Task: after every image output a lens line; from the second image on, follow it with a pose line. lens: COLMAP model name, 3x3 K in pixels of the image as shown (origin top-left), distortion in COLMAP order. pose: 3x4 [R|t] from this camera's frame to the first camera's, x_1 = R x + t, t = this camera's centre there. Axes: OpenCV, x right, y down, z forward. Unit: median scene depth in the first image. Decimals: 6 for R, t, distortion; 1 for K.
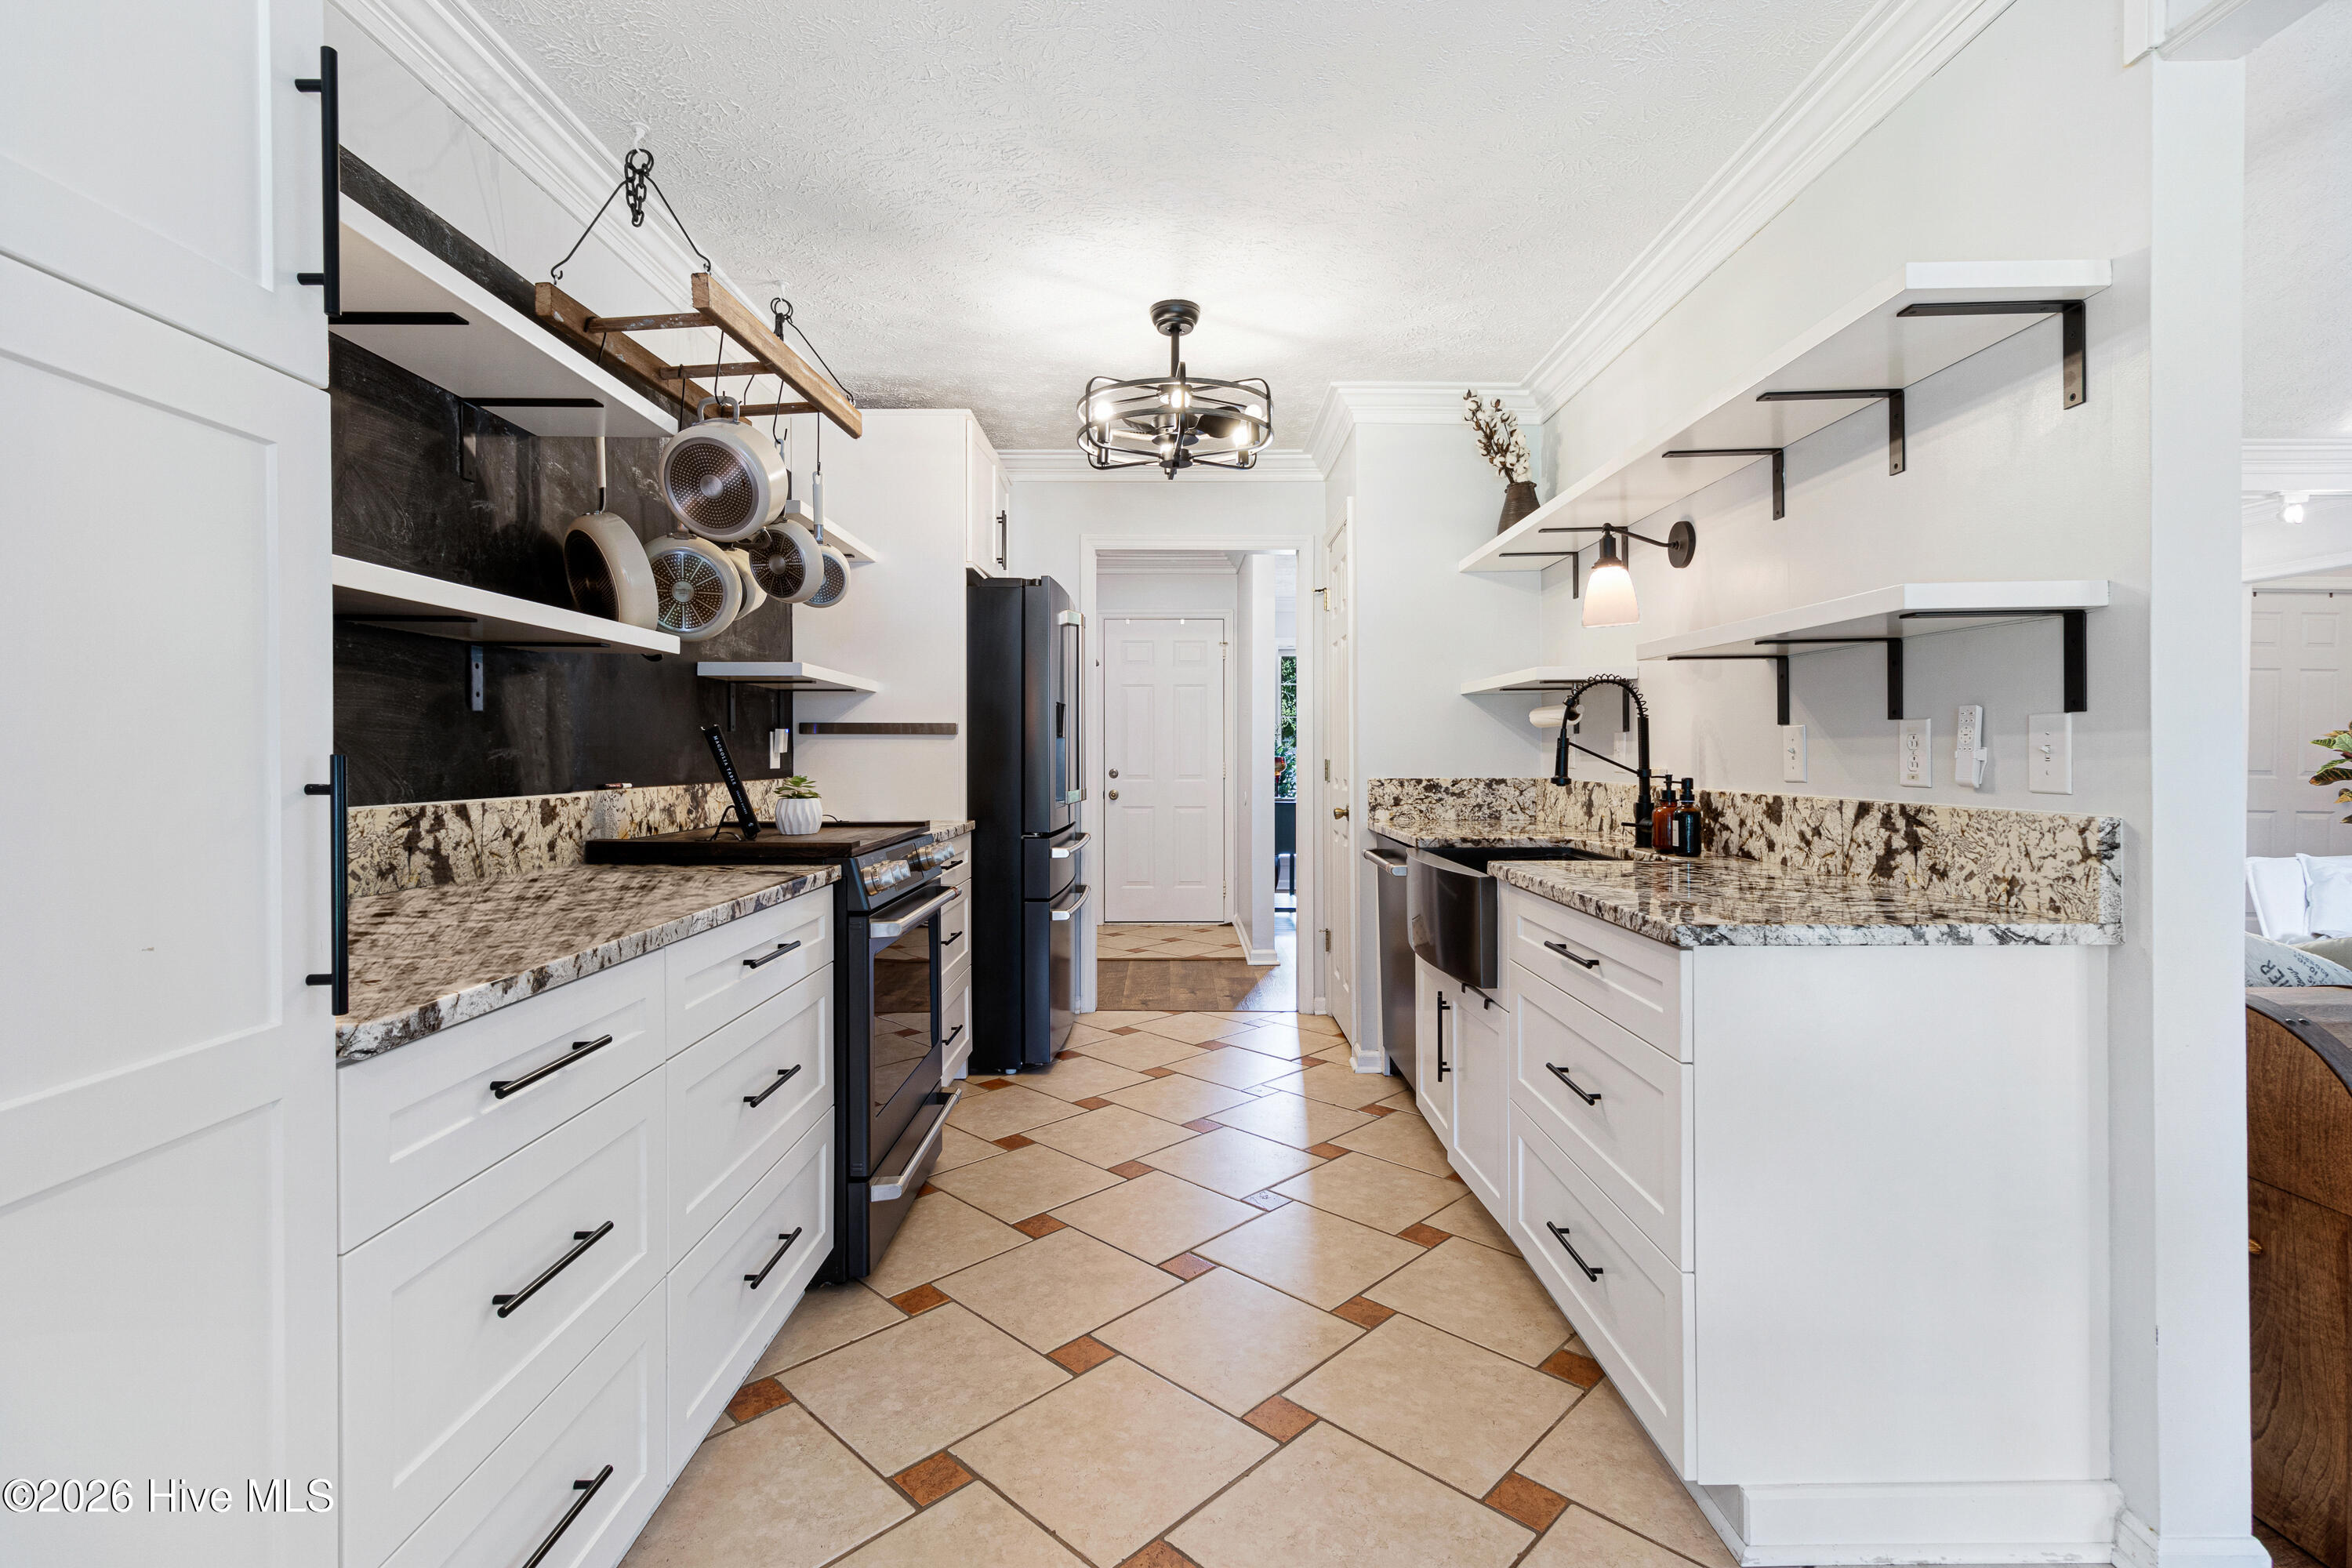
lens RADIAL K [[1091.4, 0, 1172.3], [0, 1091.4, 767.3], [0, 0, 1]] dist [0.008181, 0.000418]
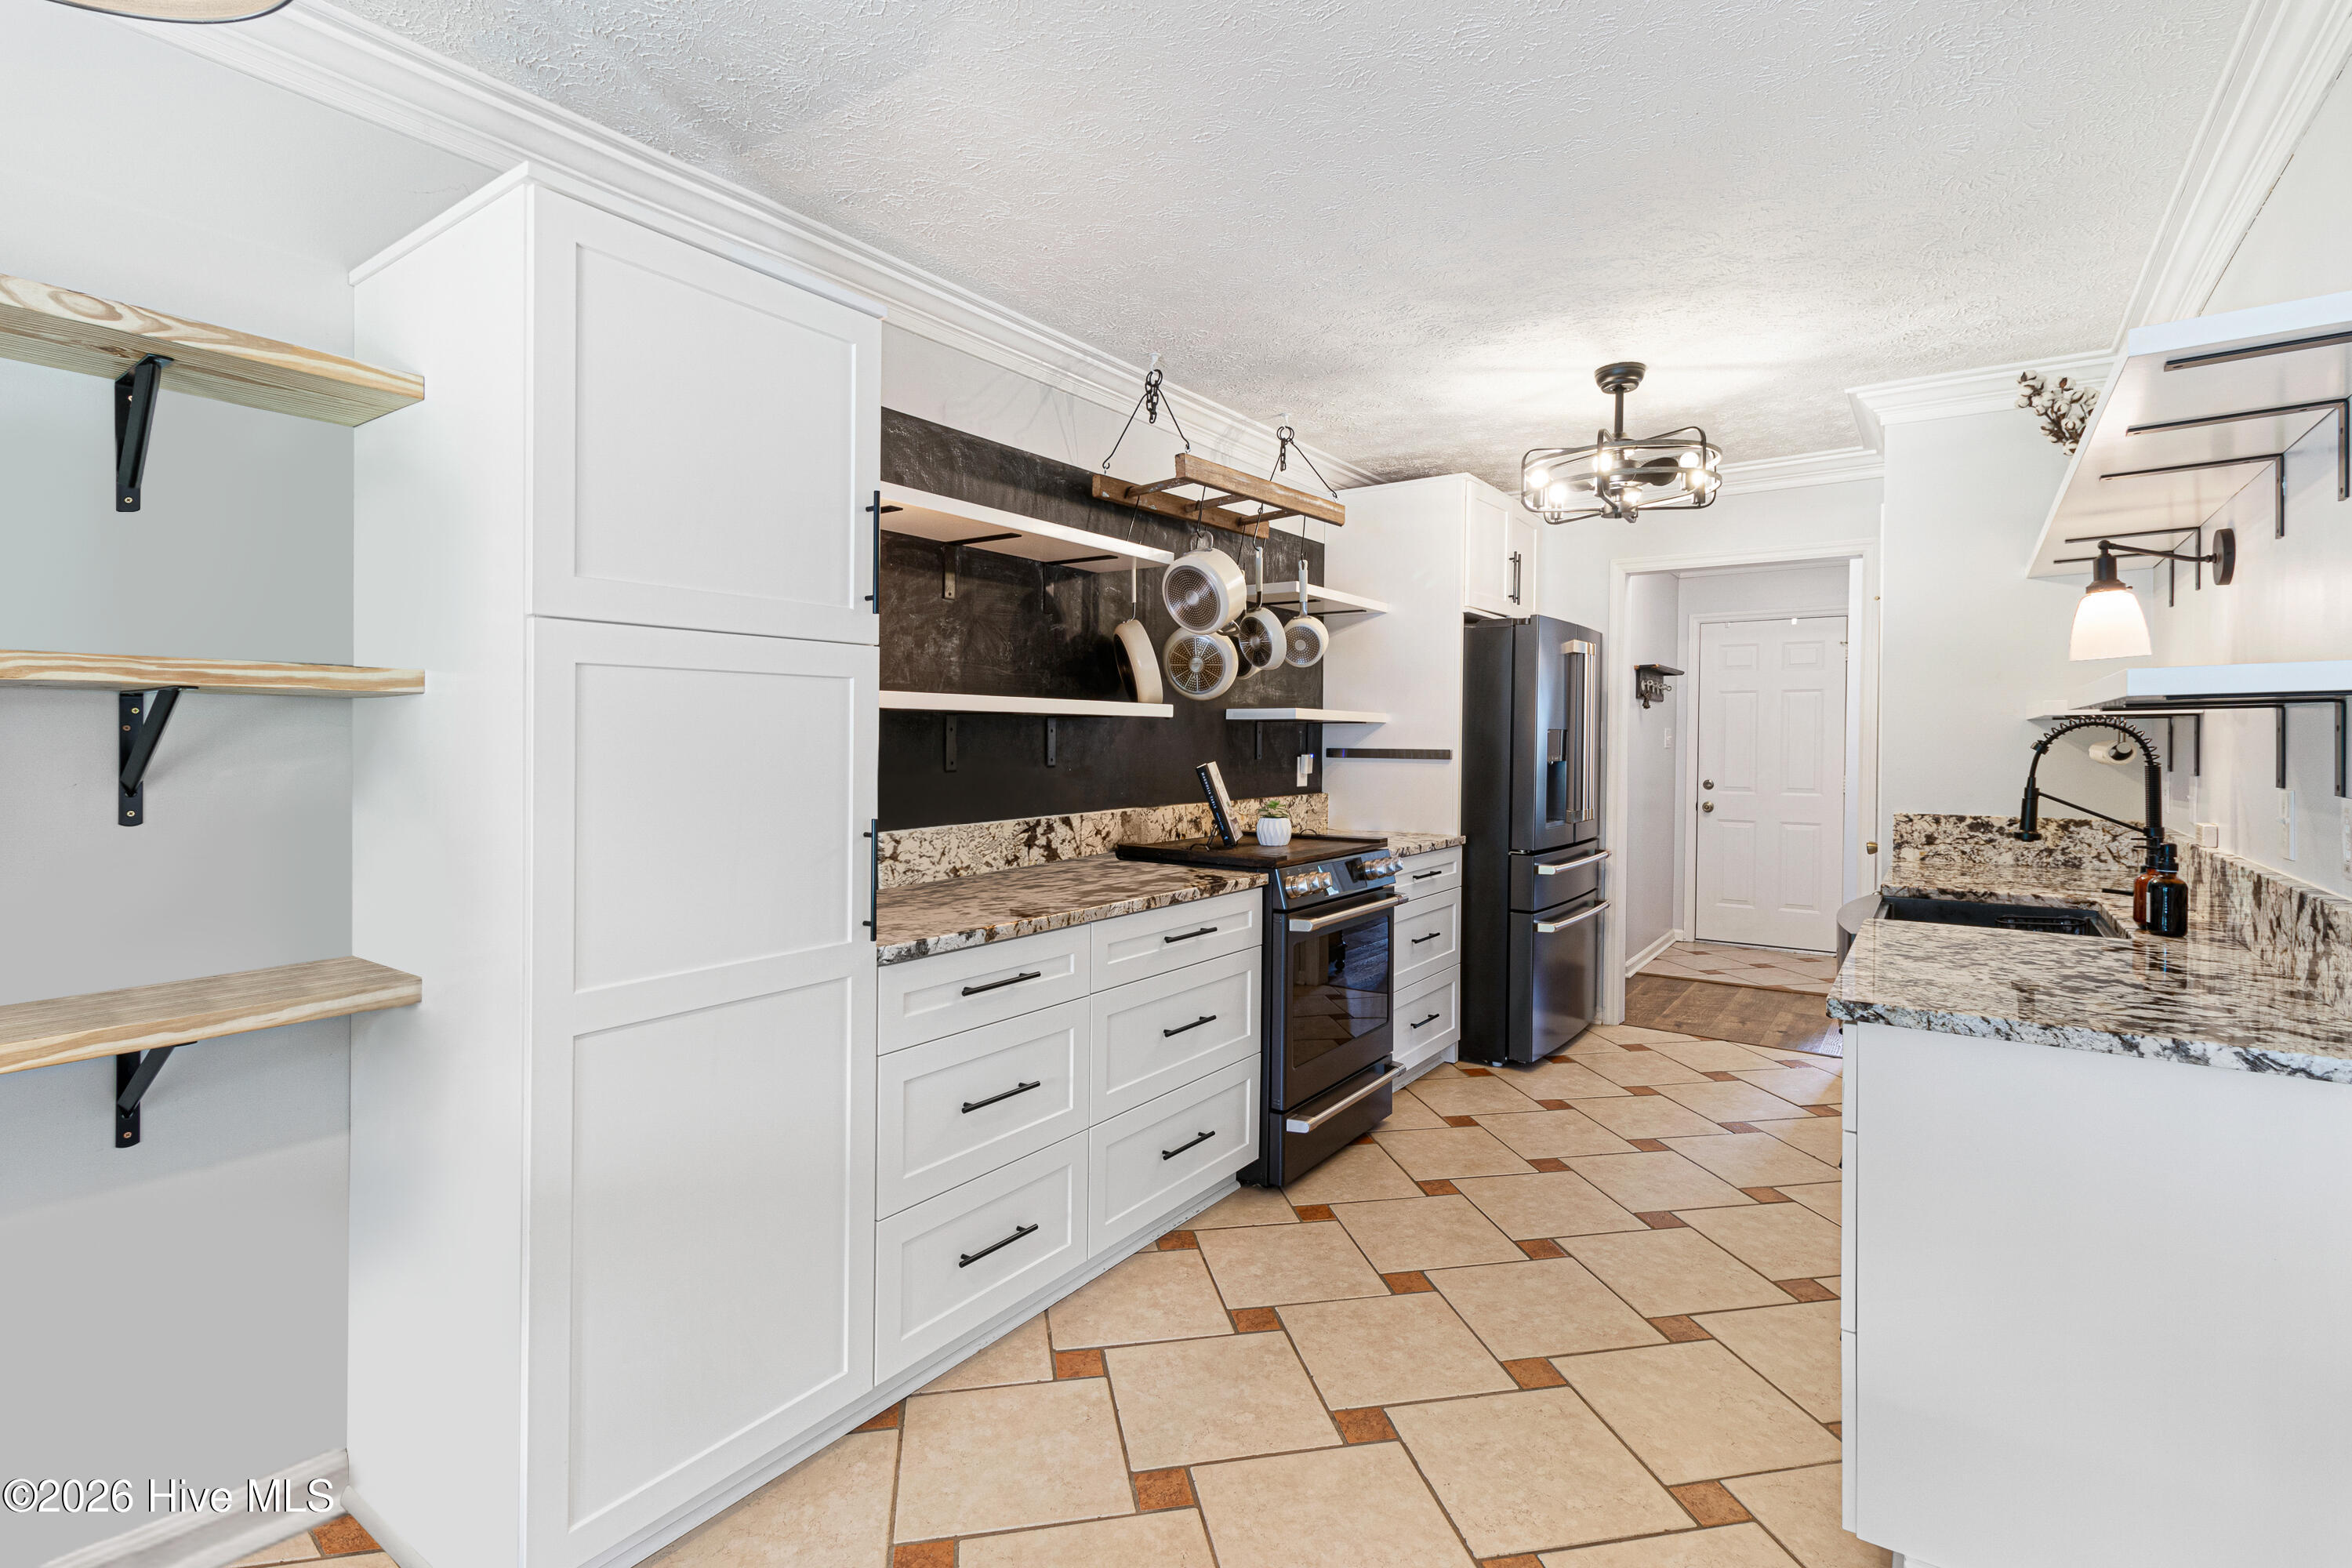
lens RADIAL K [[1090.2, 0, 1184.9], [0, 1090.2, 744.2], [0, 0, 1]] dist [0.005393, 0.000325]
pose [[0.822715, 0.007374, -0.568406, 0.322708], [-0.012989, 0.999899, -0.005829, -0.052274], [0.568305, 0.012179, 0.822728, -0.138655]]
